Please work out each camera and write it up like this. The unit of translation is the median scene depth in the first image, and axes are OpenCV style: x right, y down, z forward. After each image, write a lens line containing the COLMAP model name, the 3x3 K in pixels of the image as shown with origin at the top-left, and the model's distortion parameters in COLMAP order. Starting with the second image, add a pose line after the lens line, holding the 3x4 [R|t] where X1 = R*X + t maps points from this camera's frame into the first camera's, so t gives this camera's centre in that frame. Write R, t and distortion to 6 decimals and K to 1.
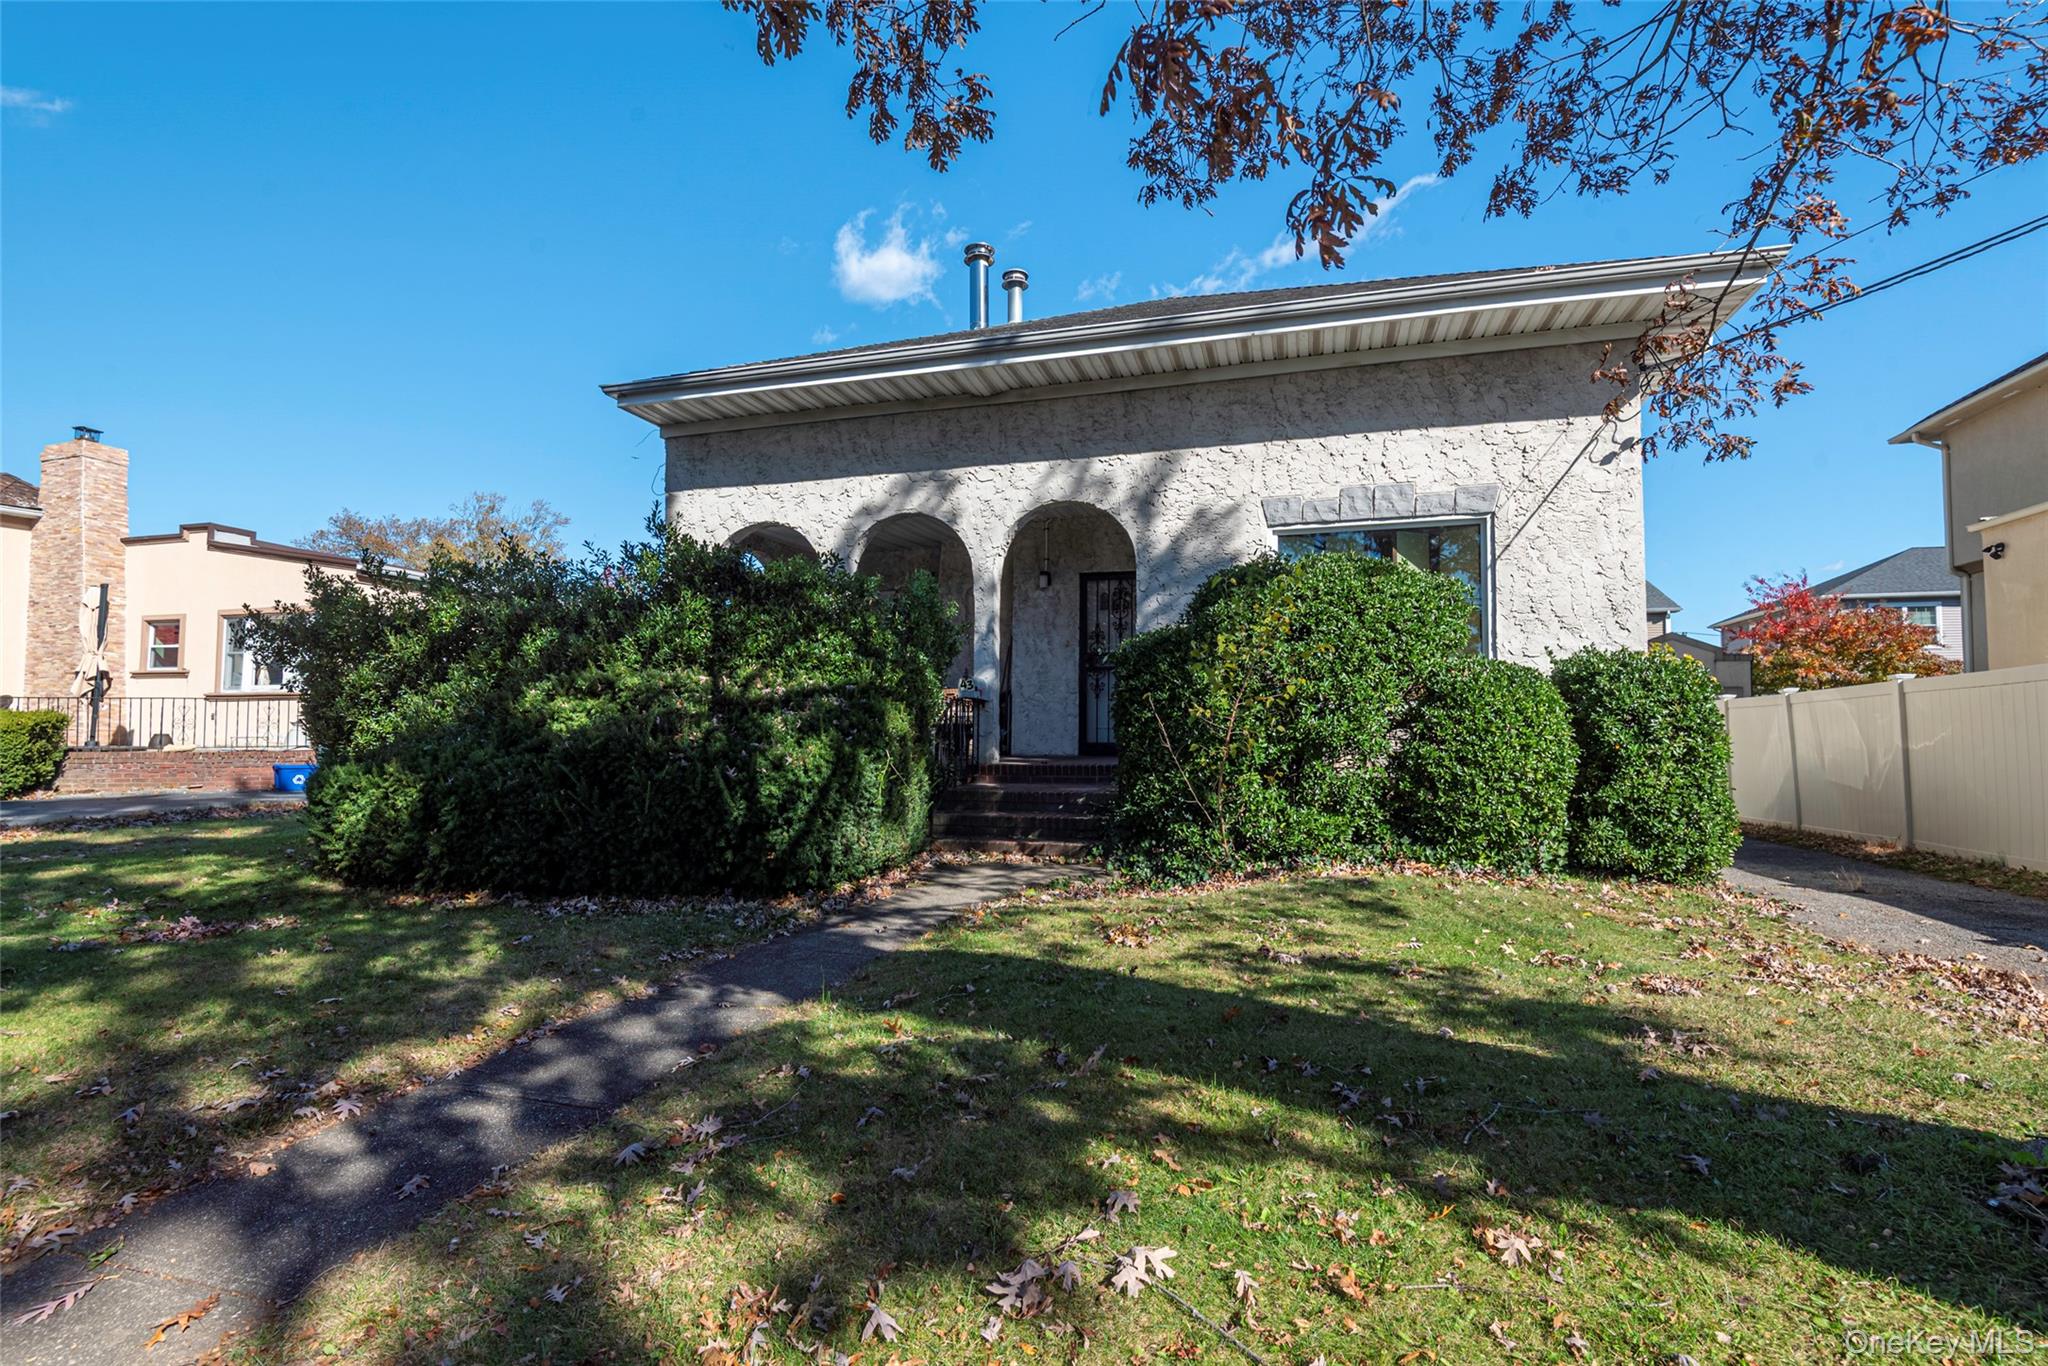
lens RADIAL K [[993.2, 0, 1028.5], [0, 993.2, 684.2], [0, 0, 1]] dist [-0.002139, -0.000886]
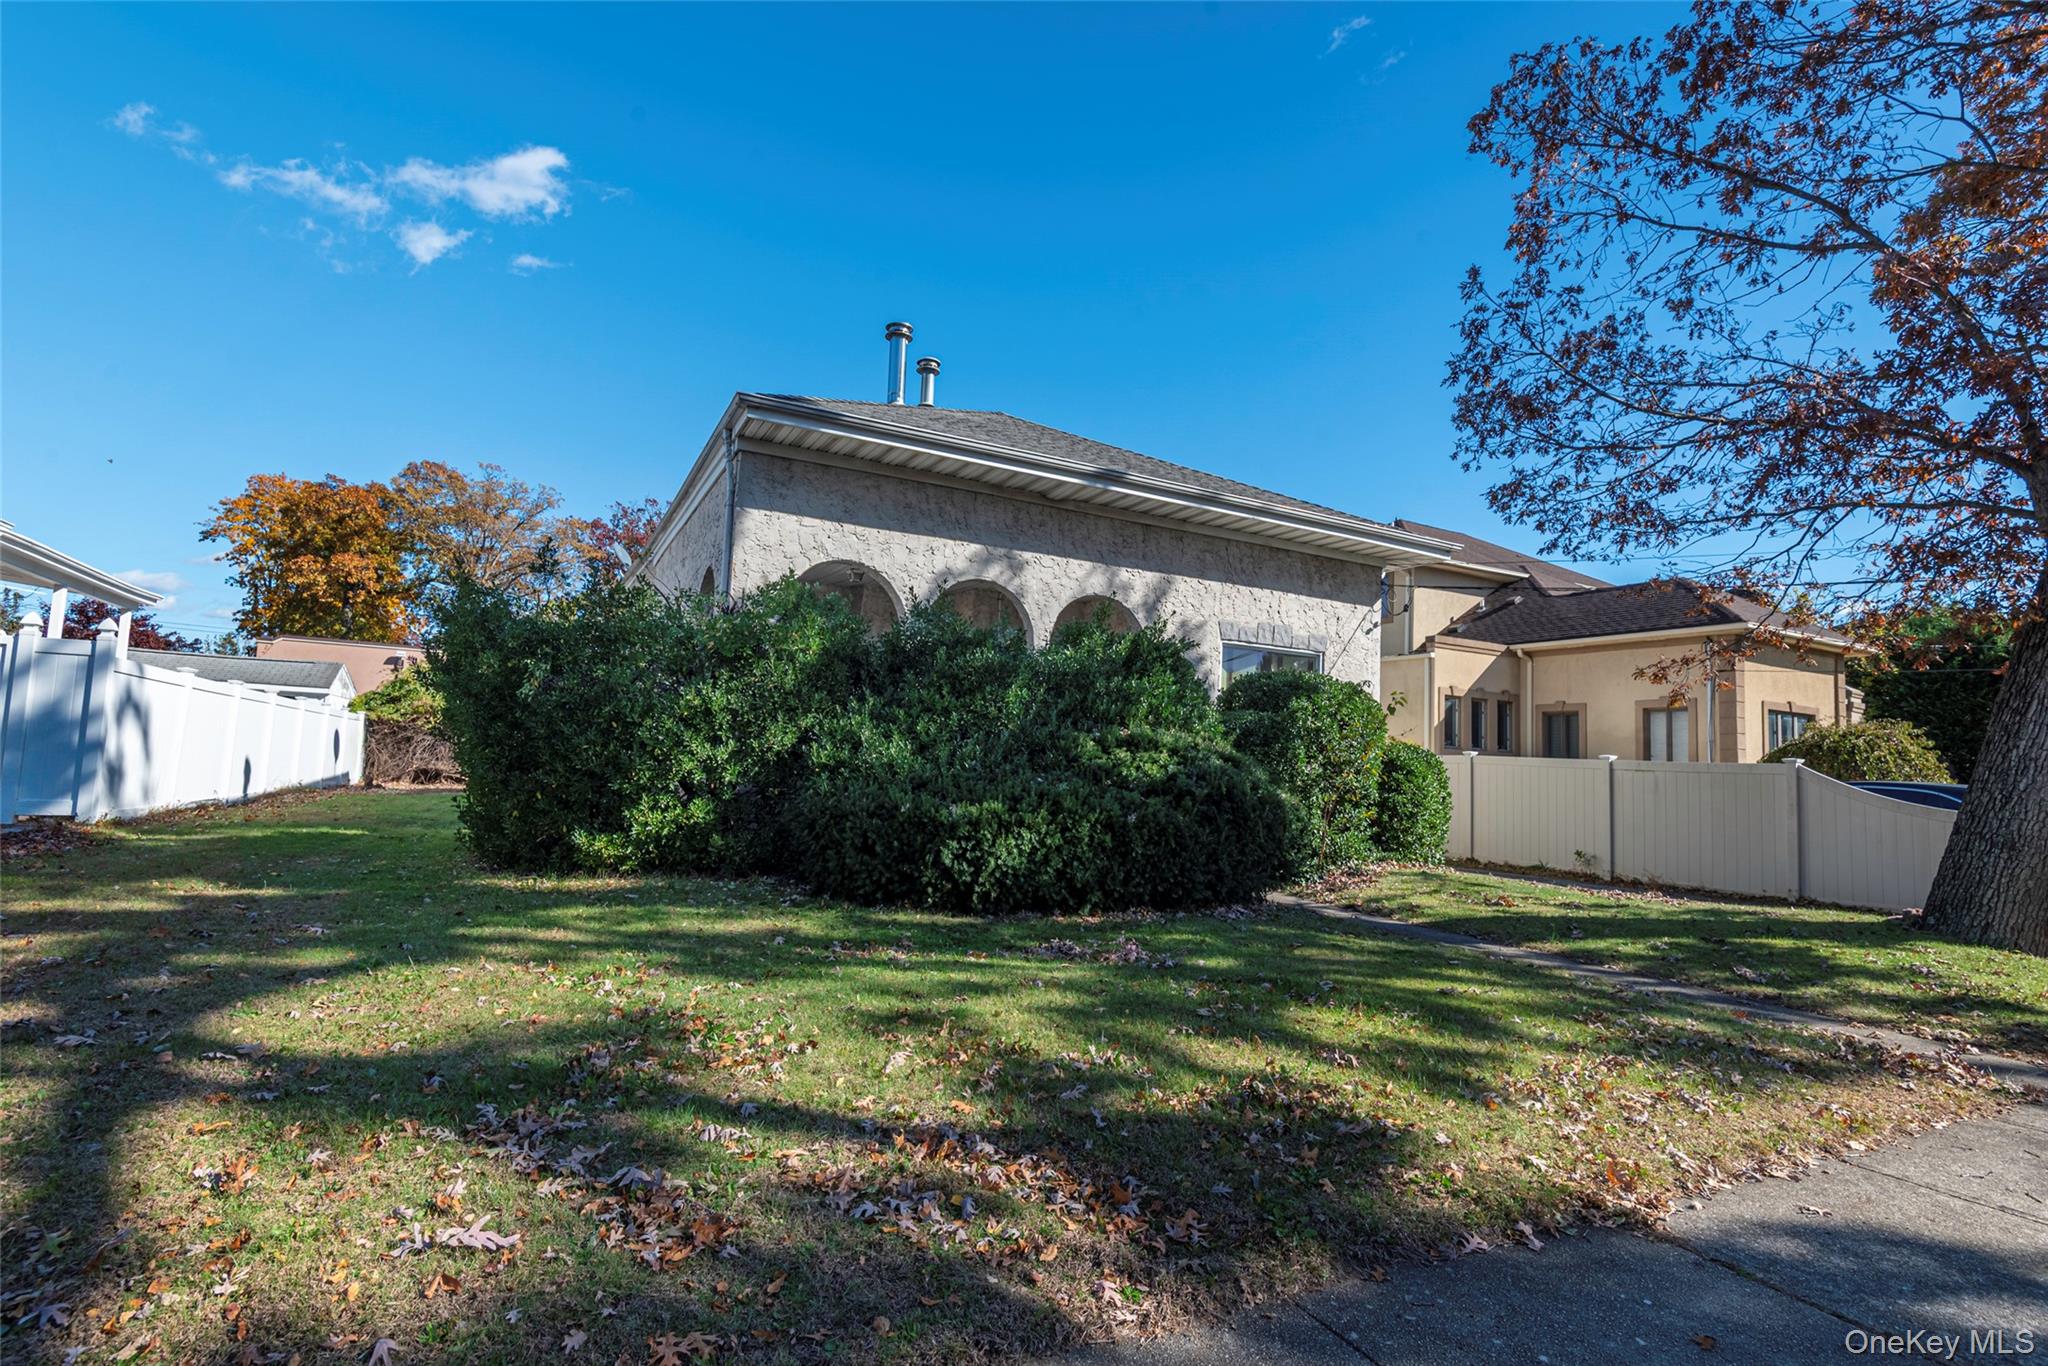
lens RADIAL K [[993.2, 0, 1020.2], [0, 993.2, 687.8], [0, 0, 1]] dist [-0.002139, -0.000886]
pose [[0.725516, 0.092467, 0.681965, -0.913135], [-0.082782, 0.995463, -0.046905, 0.005138], [-0.683208, -0.022424, 0.729879, 0.120133]]
